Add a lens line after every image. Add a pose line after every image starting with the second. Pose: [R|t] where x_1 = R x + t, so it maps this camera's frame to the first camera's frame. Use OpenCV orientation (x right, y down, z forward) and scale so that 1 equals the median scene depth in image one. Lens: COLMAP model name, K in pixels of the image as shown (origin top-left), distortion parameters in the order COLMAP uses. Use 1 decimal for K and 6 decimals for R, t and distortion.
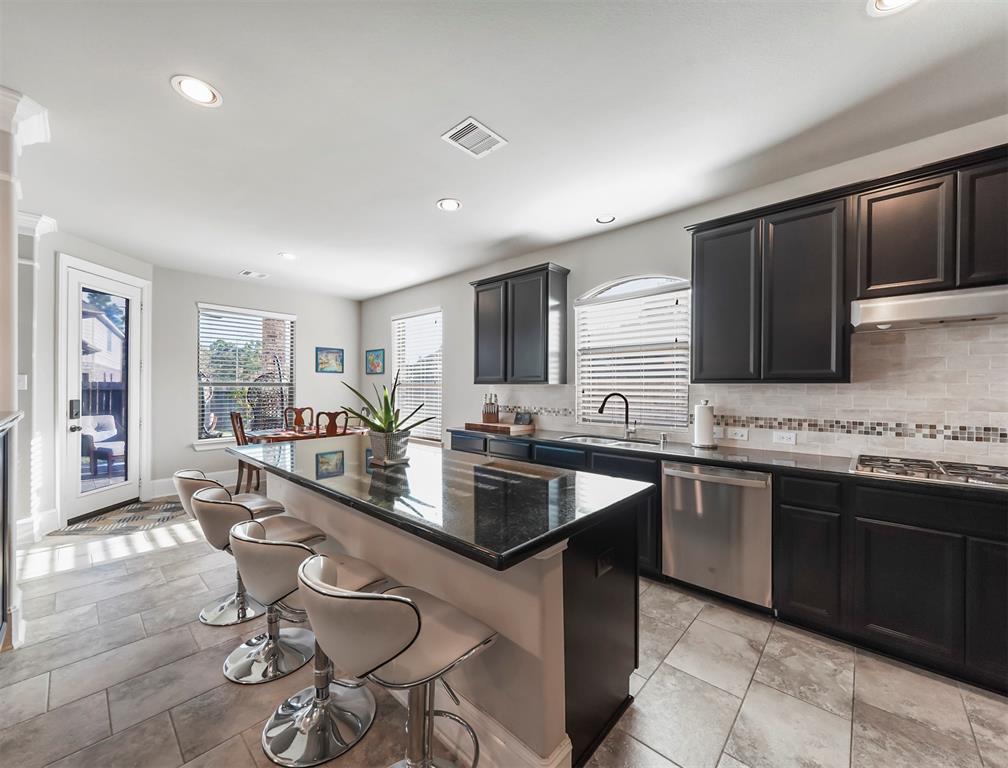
lens RADIAL K [[393.6, 0, 499.6], [0, 393.6, 386.3], [0, 0, 1]] dist [0.000178, 0.000032]
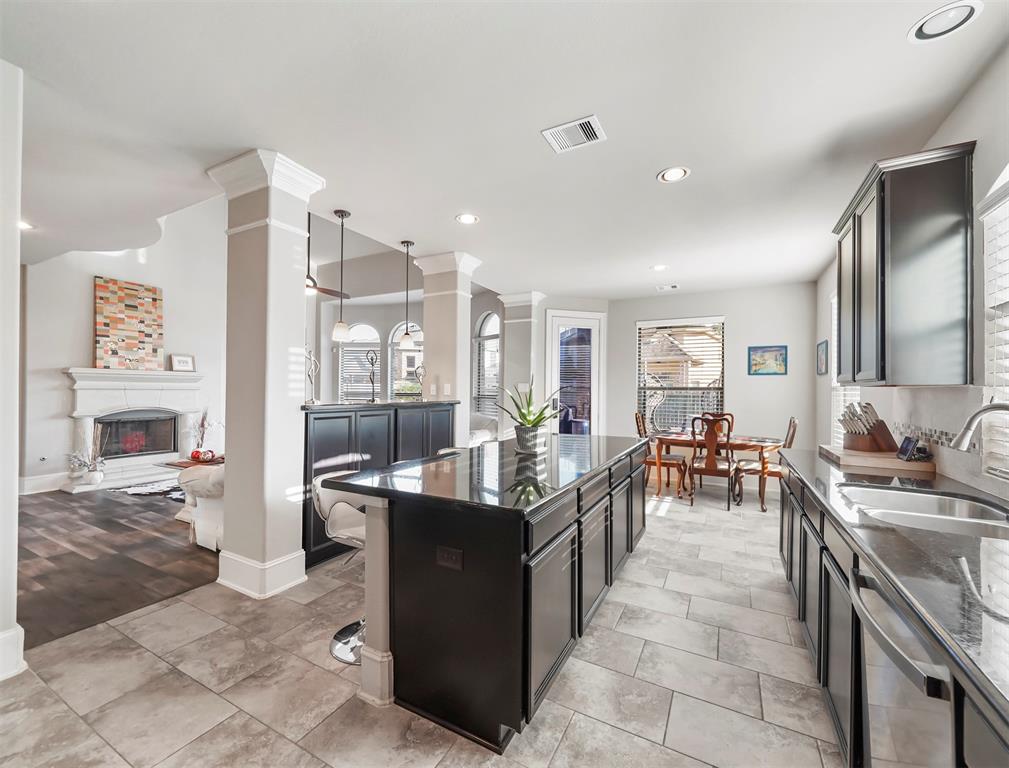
lens RADIAL K [[422.4, 0, 497.3], [0, 422.4, 385.9], [0, 0, 1]] dist [0.002874, -0.000079]
pose [[0.225292, -0.009839, -0.974242, 0.355621], [-0.007087, 0.999906, -0.011737, 0.004417], [0.974265, 0.009549, 0.225201, 0.239618]]
